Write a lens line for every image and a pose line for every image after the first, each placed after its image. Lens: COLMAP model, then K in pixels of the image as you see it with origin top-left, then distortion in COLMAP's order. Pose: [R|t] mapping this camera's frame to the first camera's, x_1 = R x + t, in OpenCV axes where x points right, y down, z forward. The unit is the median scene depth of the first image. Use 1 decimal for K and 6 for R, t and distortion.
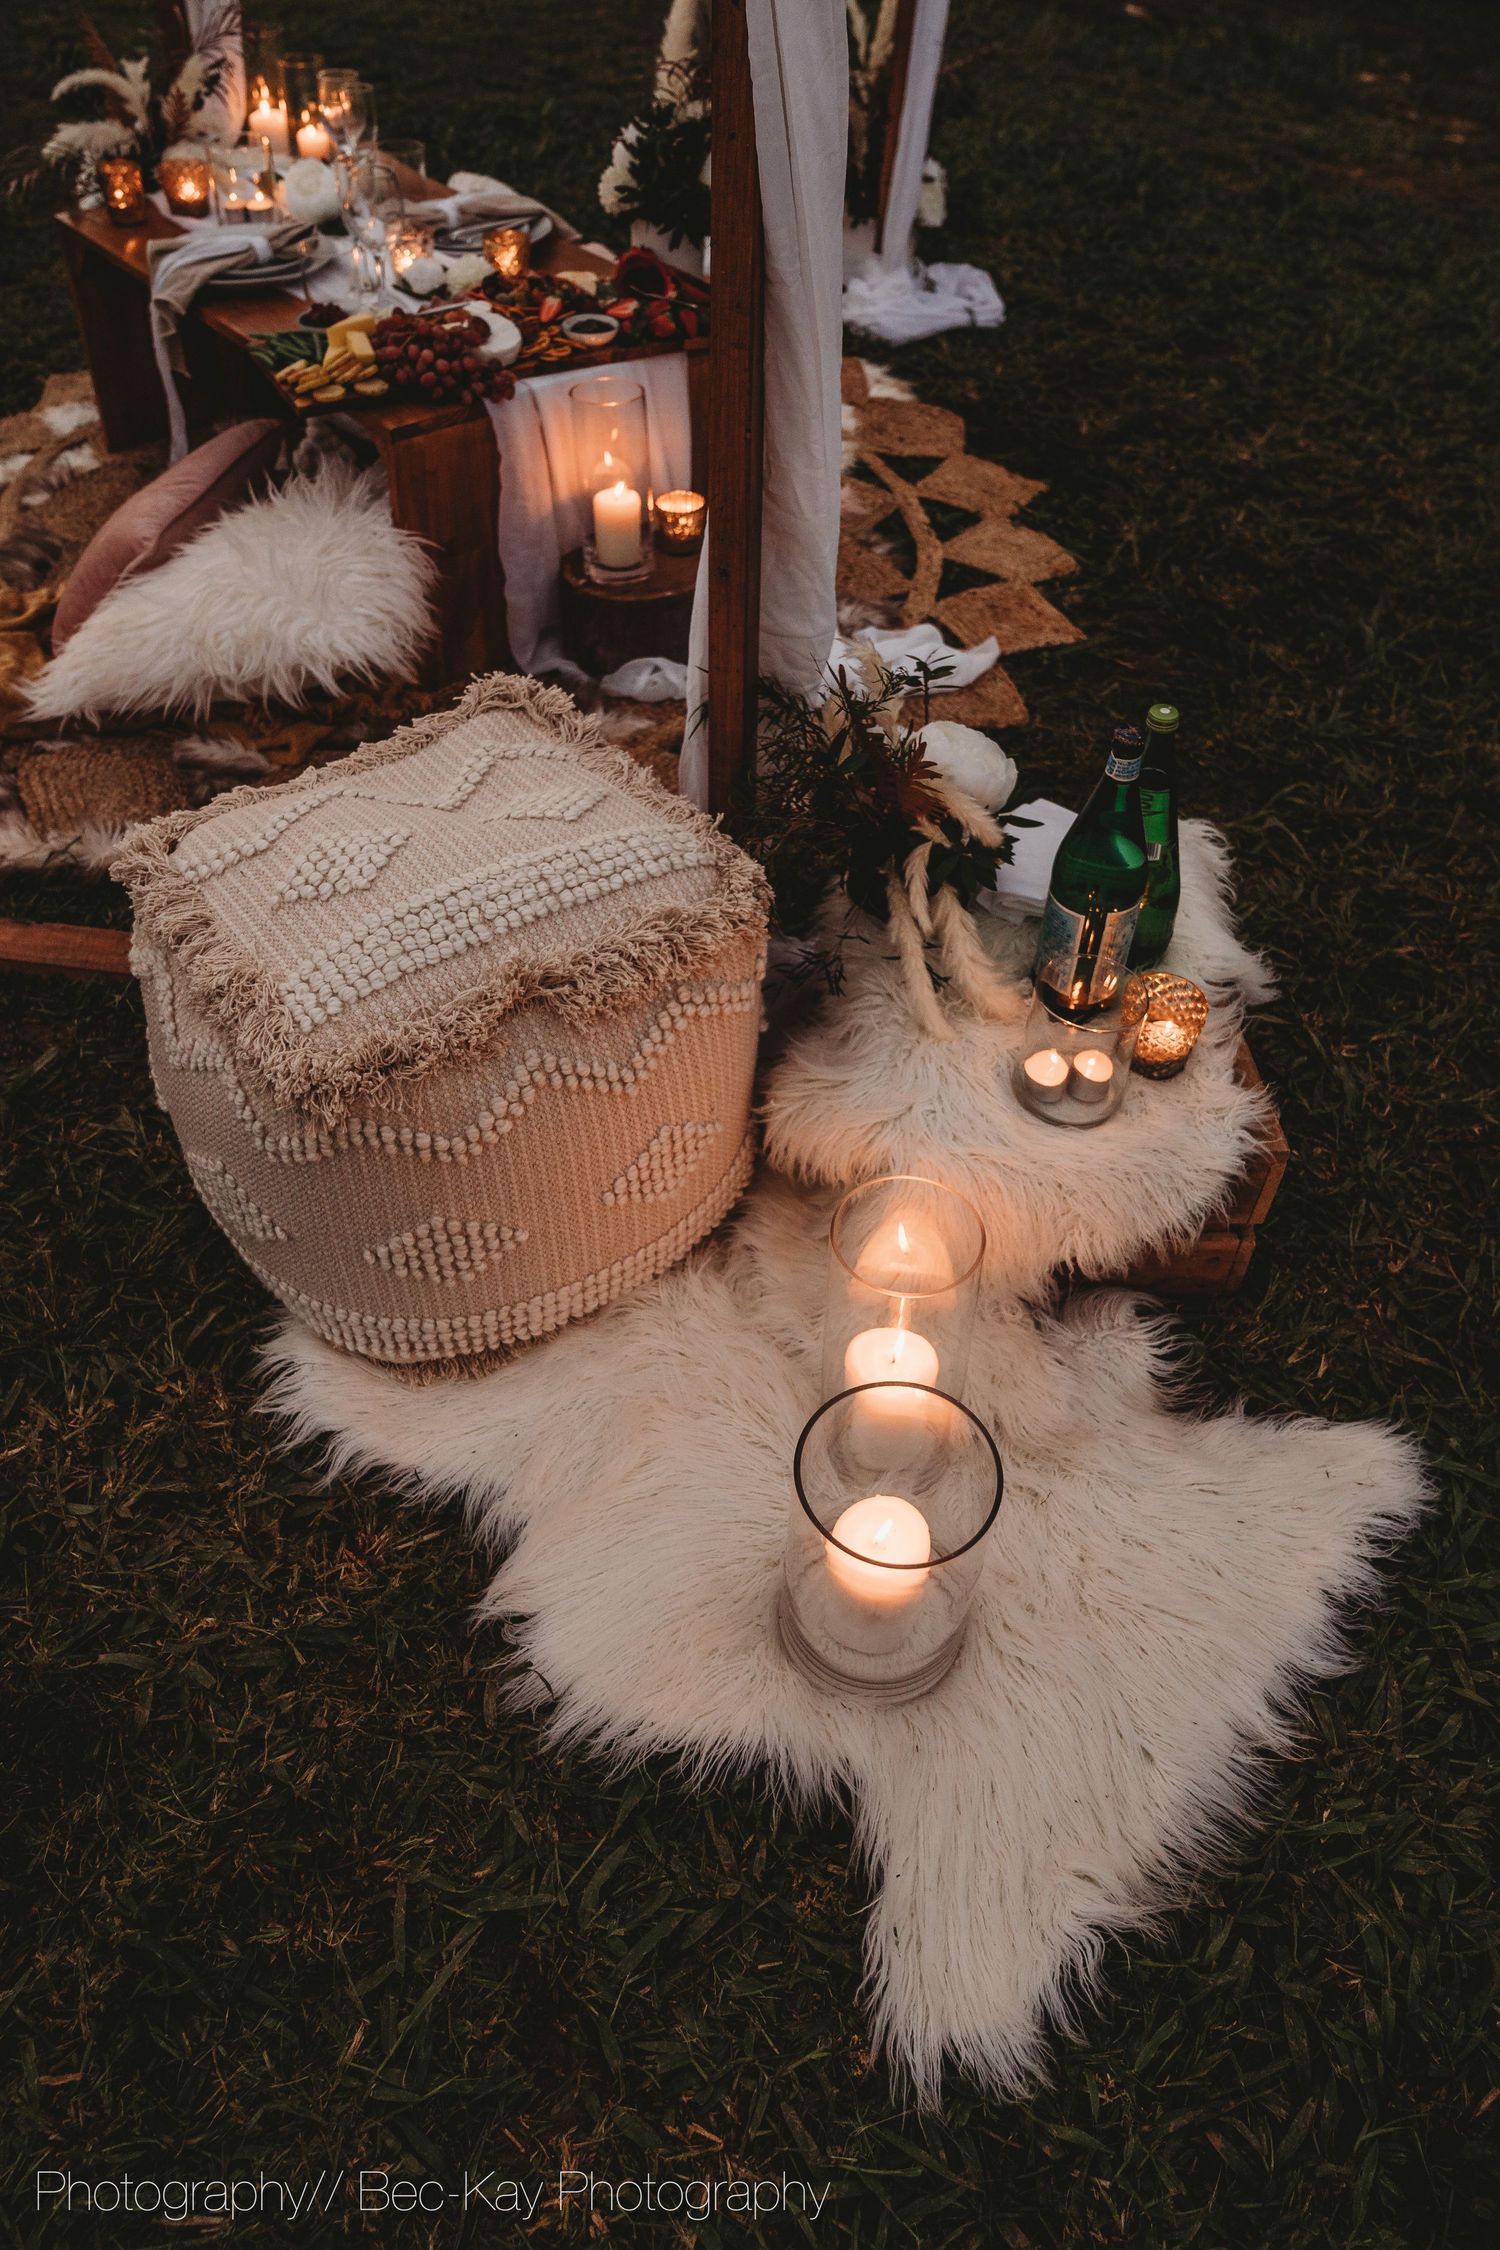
lens RADIAL K [[1660.2, 0, 799.4], [0, 1660.2, 1033.5], [0, 0, 1]] dist [-0.139659, 0.105477]
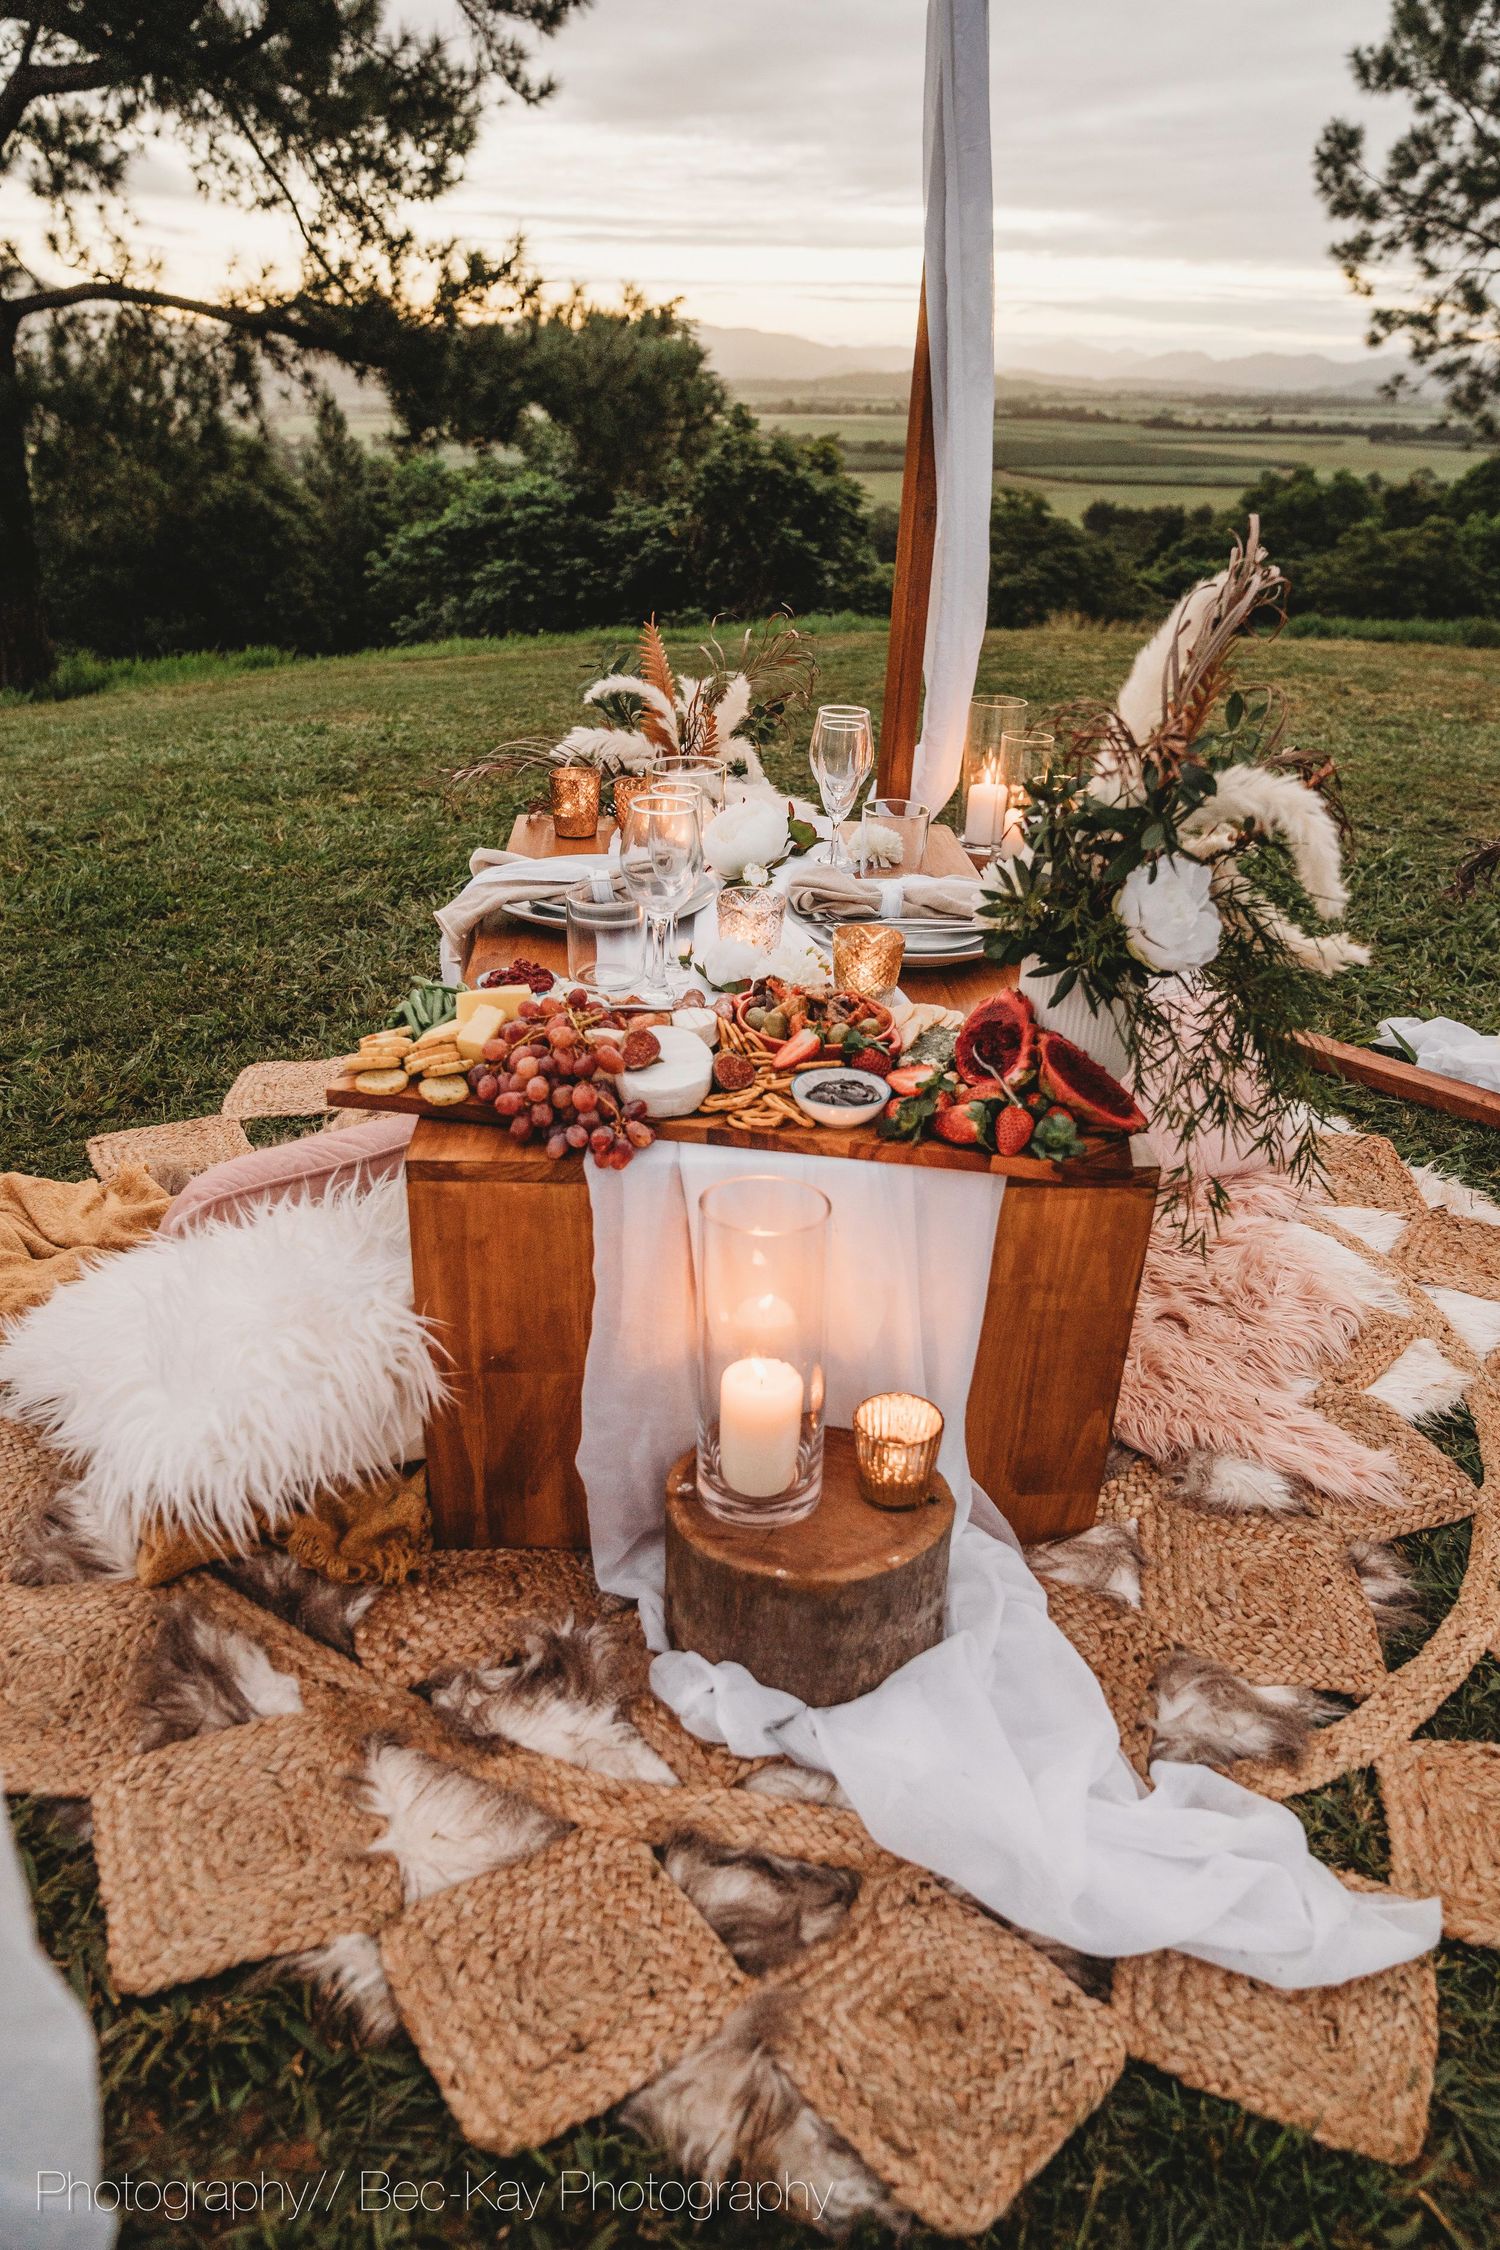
lens RADIAL K [[1552.1, 0, 750.0], [0, 1552.1, 1125.0], [0, 0, 1]] dist [-0.129314, 0.094084]
pose [[0.778913, 0.252136, -0.574215, 0.234589], [-0.430264, 0.880988, -0.196808, -0.409716], [0.456254, 0.400360, 0.794698, 0.738529]]
